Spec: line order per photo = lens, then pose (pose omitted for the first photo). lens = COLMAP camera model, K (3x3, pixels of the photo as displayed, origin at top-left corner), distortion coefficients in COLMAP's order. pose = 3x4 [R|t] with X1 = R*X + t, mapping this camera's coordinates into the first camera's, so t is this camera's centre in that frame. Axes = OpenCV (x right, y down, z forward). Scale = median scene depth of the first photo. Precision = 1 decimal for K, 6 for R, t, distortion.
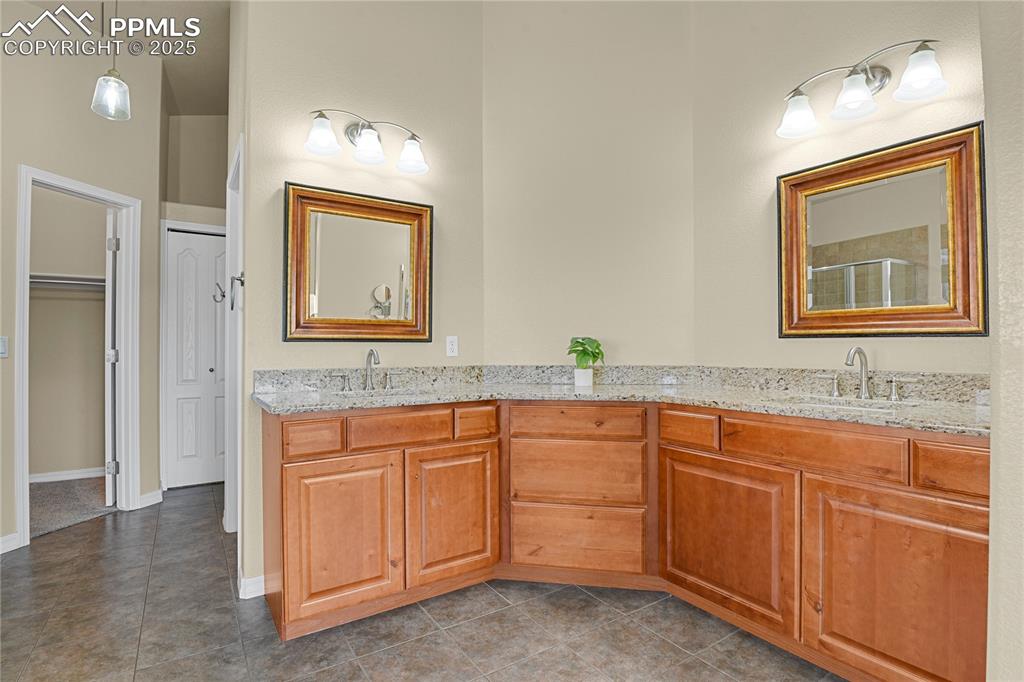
lens RADIAL K [[499.7, 0, 518.4], [0, 499.7, 342.4], [0, 0, 1]] dist [-0.025259, -0.004284]
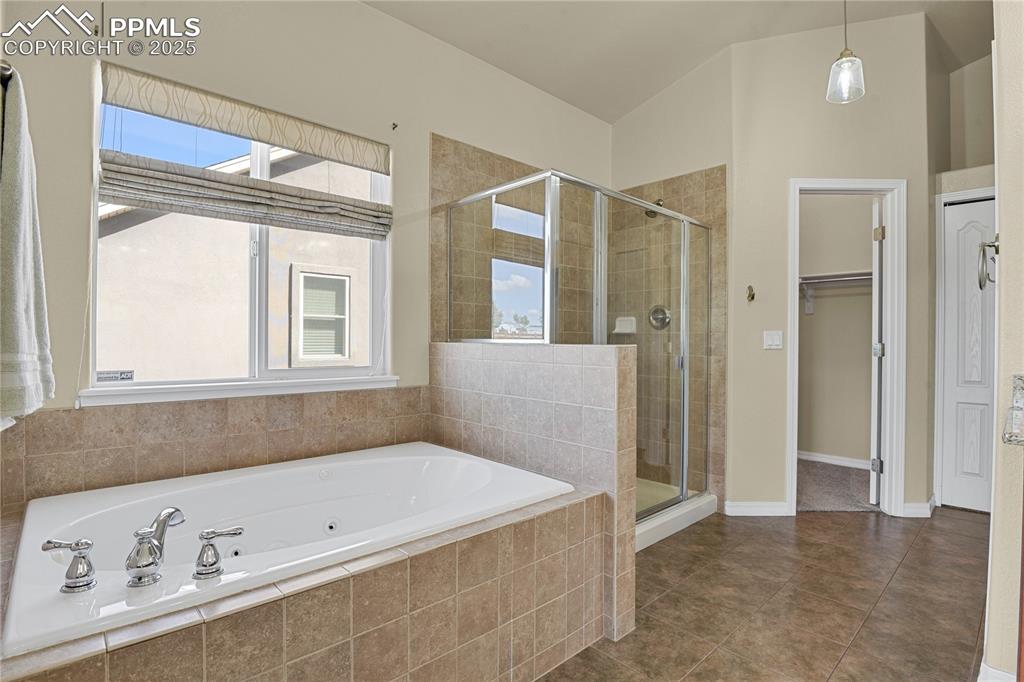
lens RADIAL K [[499.7, 0, 518.4], [0, 499.7, 342.4], [0, 0, 1]] dist [-0.025259, -0.004284]
pose [[0.162121, 0.007141, -0.986745, 0.011226], [0.003277, 0.999964, 0.007775, 0.003118], [0.986765, -0.004494, 0.162092, 0.151078]]
